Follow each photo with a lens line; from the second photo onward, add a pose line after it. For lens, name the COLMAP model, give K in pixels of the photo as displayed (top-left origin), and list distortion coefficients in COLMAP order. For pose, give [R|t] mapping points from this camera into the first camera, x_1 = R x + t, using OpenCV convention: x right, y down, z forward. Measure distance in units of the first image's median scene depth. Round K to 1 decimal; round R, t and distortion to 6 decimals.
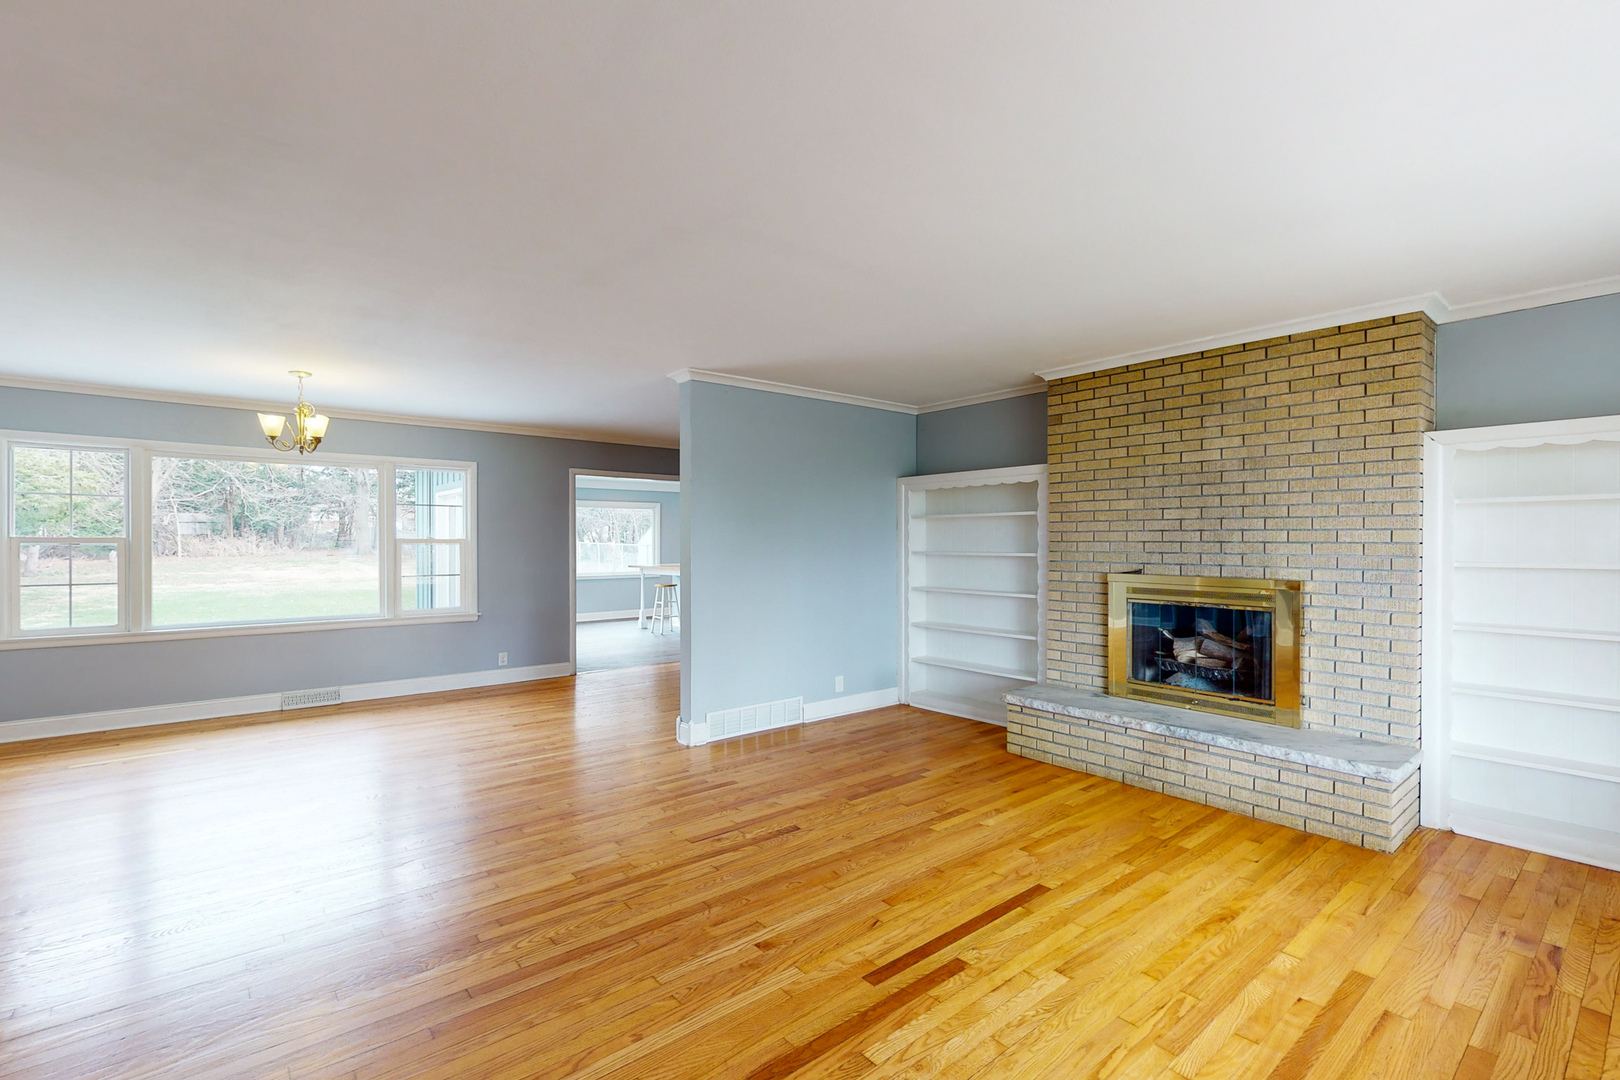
lens RADIAL K [[746.3, 0, 873.2], [0, 746.3, 541.3], [0, 0, 1]] dist [0.000525, 0.000015]
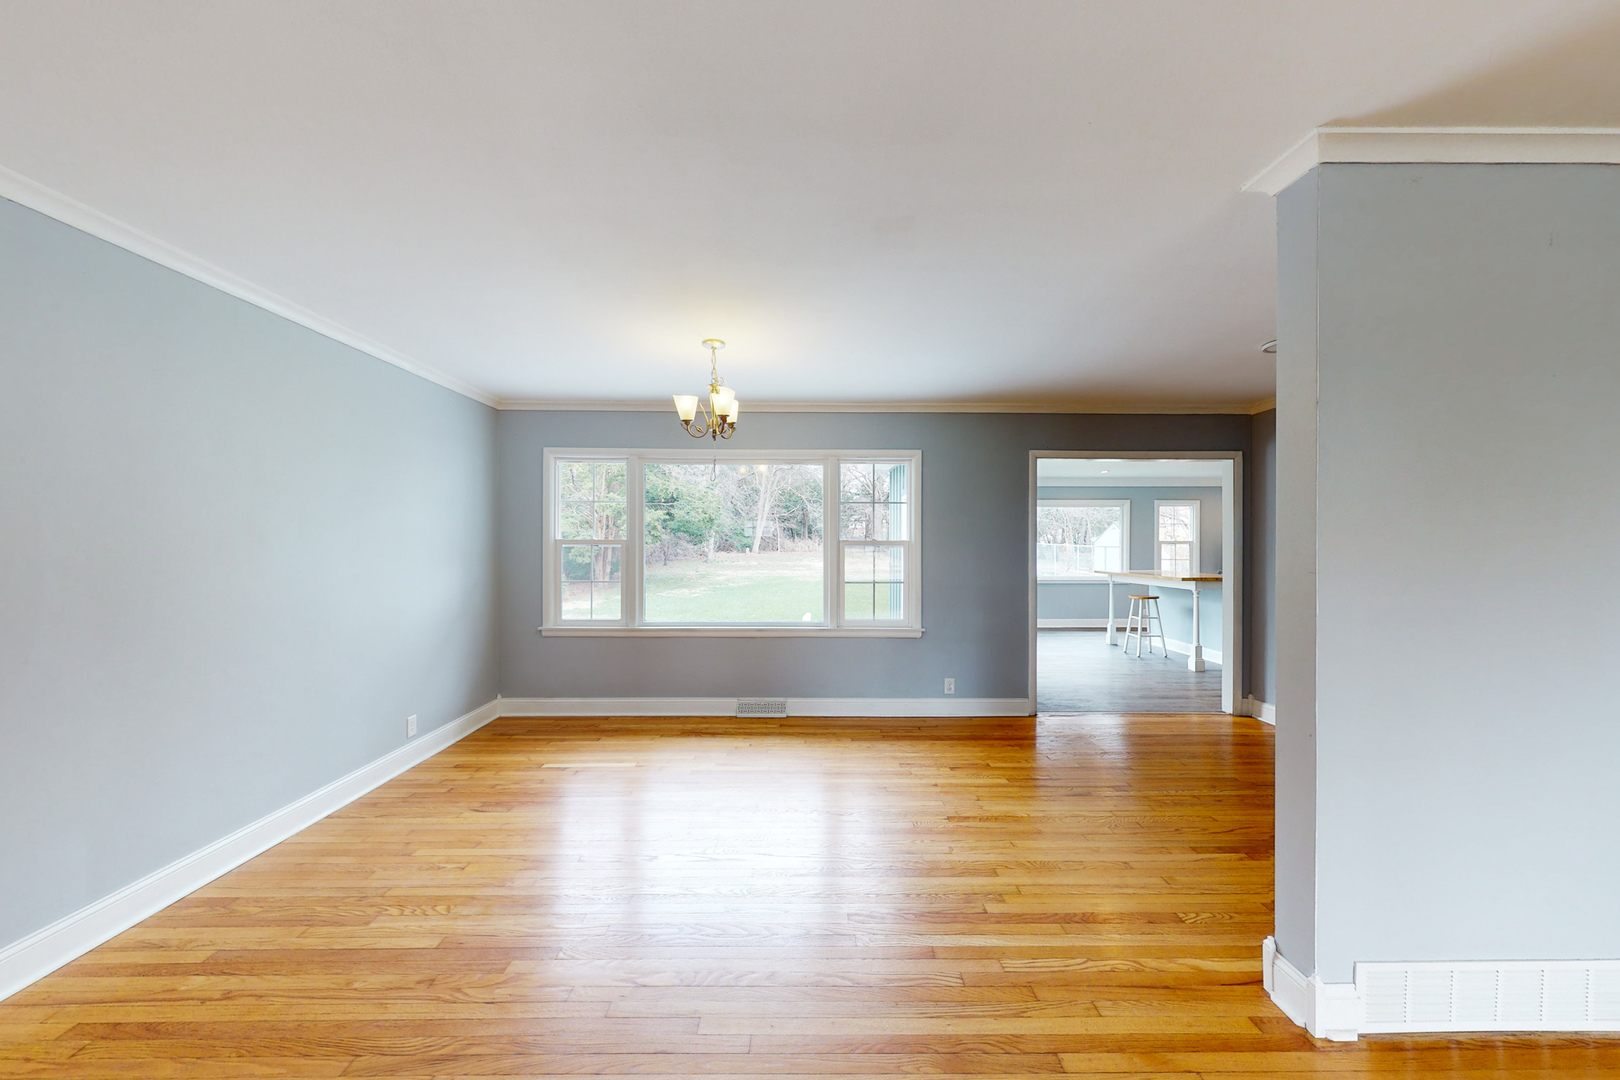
lens RADIAL K [[605.1, 0, 805.0], [0, 605.1, 541.9], [0, 0, 1]] dist [-0.000362, 0.000133]
pose [[0.739453, 0.002539, -0.673204, -0.212774], [-0.002893, 0.999996, 0.000594, -0.002787], [0.673202, 0.001509, 0.739457, 0.516357]]
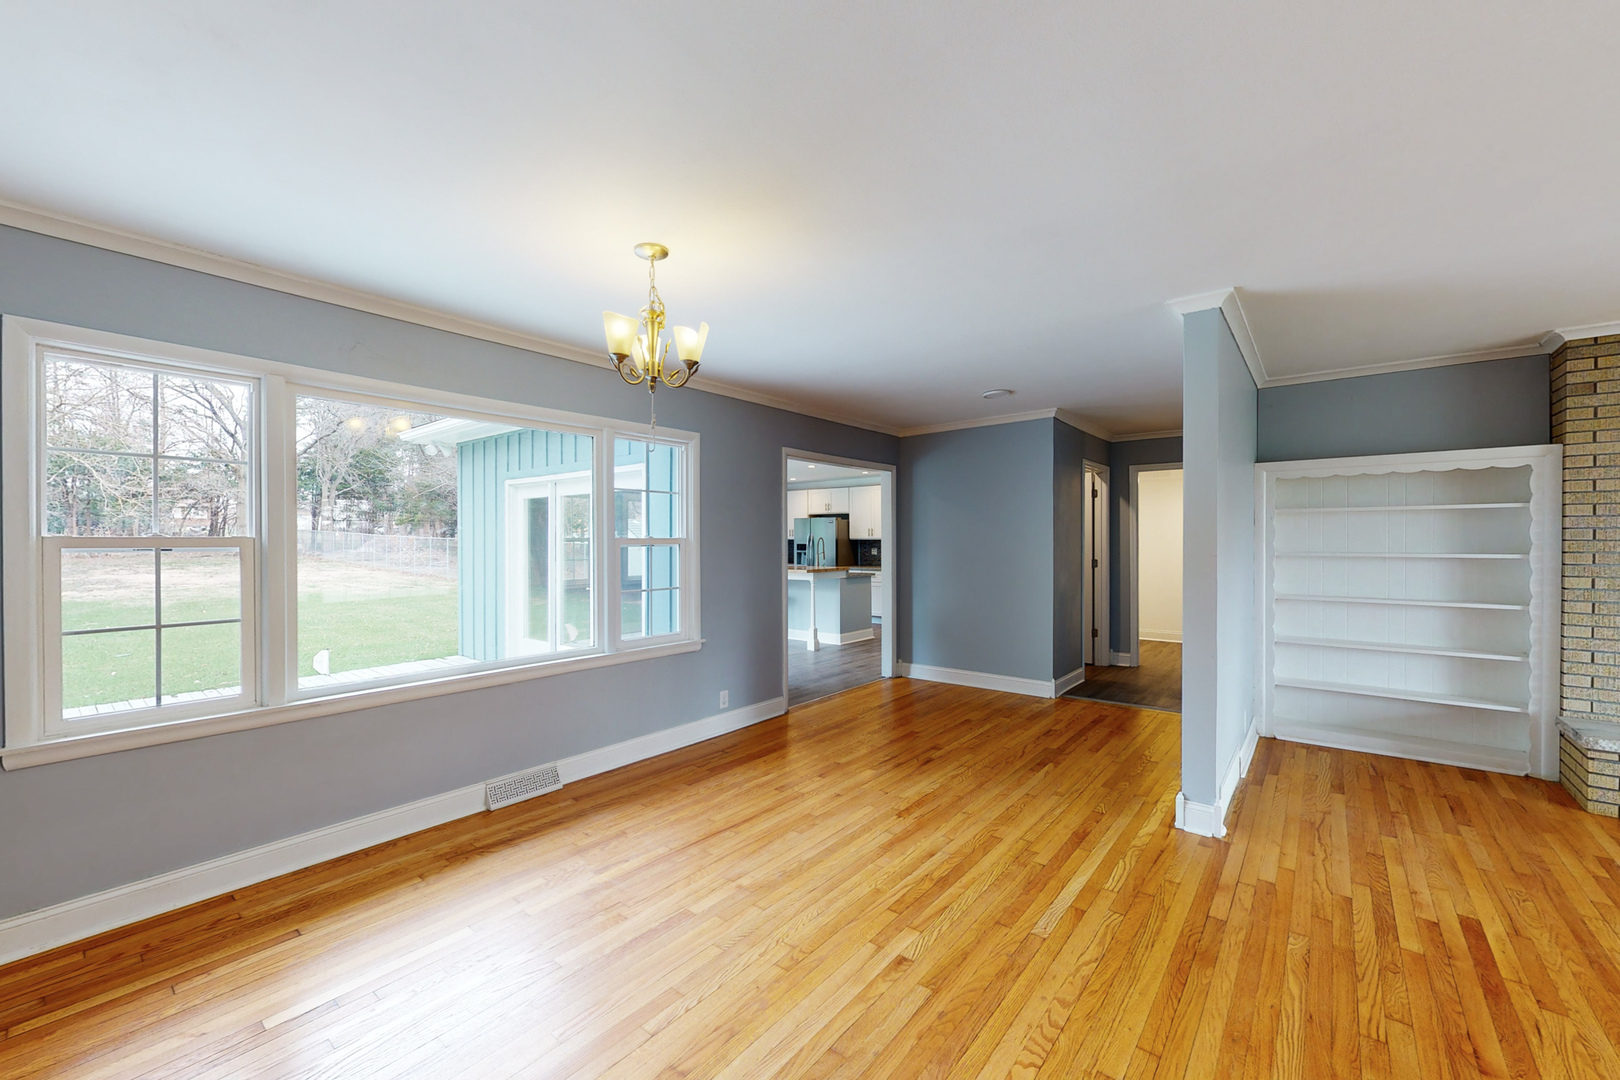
lens RADIAL K [[662.1, 0, 844.9], [0, 662.1, 540.7], [0, 0, 1]] dist [-0.001057, 0.000499]
pose [[0.983491, -0.002577, 0.180937, -0.647292], [0.002222, 0.999995, 0.002165, -0.002565], [-0.180942, -0.001728, 0.983492, 0.428853]]
